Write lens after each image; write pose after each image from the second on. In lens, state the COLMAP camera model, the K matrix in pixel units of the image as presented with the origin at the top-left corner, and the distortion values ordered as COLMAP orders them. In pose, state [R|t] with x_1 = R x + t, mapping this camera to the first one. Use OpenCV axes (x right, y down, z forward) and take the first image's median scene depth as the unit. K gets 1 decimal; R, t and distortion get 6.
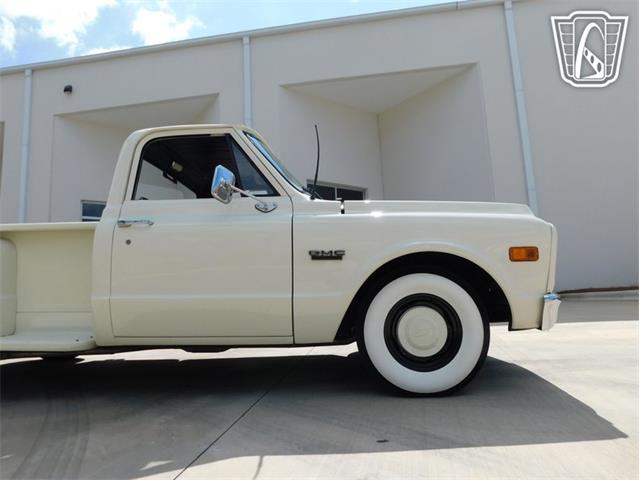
lens RADIAL K [[414.9, 0, 318.2], [0, 414.9, 239.8], [0, 0, 1]] dist [-0.066394, 0.043023]
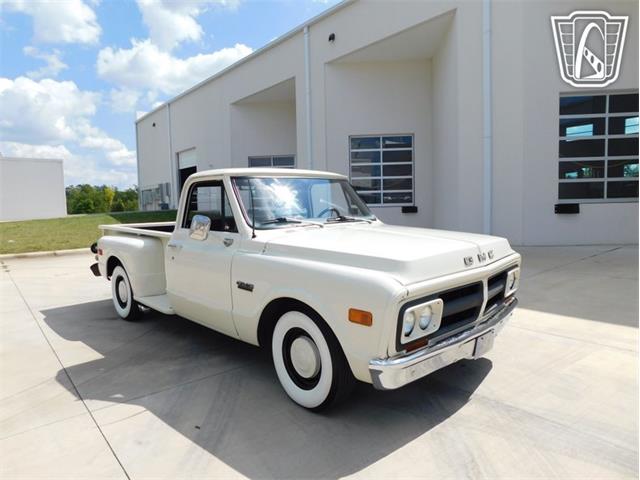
lens RADIAL K [[417.5, 0, 320.0], [0, 417.5, 240.0], [0, 0, 1]] dist [-0.064322, 0.044150]
pose [[0.749477, 0.080314, -0.657140, 1.075673], [0.072196, 0.976779, 0.201721, -0.364162], [0.658081, -0.198628, 0.726275, 0.208244]]
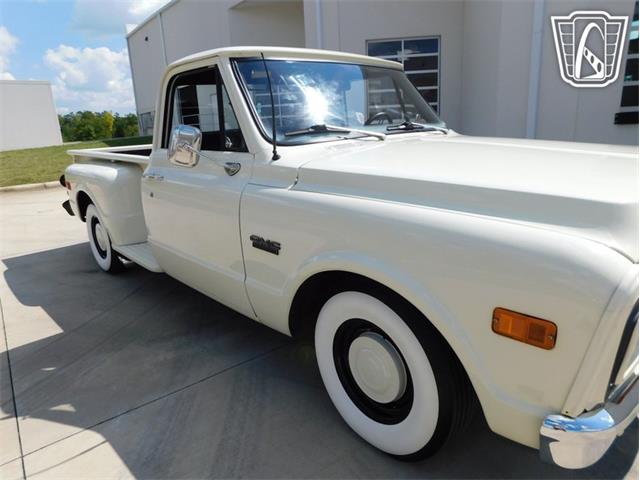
lens RADIAL K [[417.5, 0, 320.0], [0, 417.5, 240.0], [0, 0, 1]] dist [-0.064322, 0.044150]
pose [[0.738594, 0.184773, -0.648335, 0.606781], [0.099827, 0.921127, 0.376243, -0.257720], [0.666718, -0.342612, 0.661894, 0.547811]]
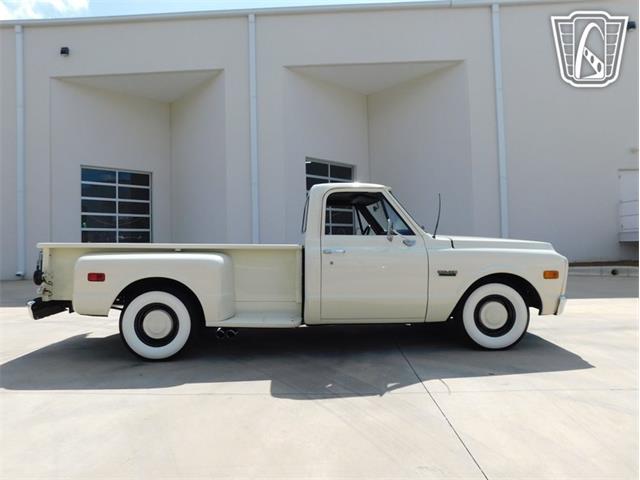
lens RADIAL K [[417.5, 0, 320.0], [0, 417.5, 240.0], [0, 0, 1]] dist [-0.064322, 0.044150]
pose [[0.992586, 0.025075, 0.118928, -0.731223], [-0.037232, 0.994177, 0.101126, -0.261802], [-0.115700, -0.104804, 0.987740, -0.667409]]
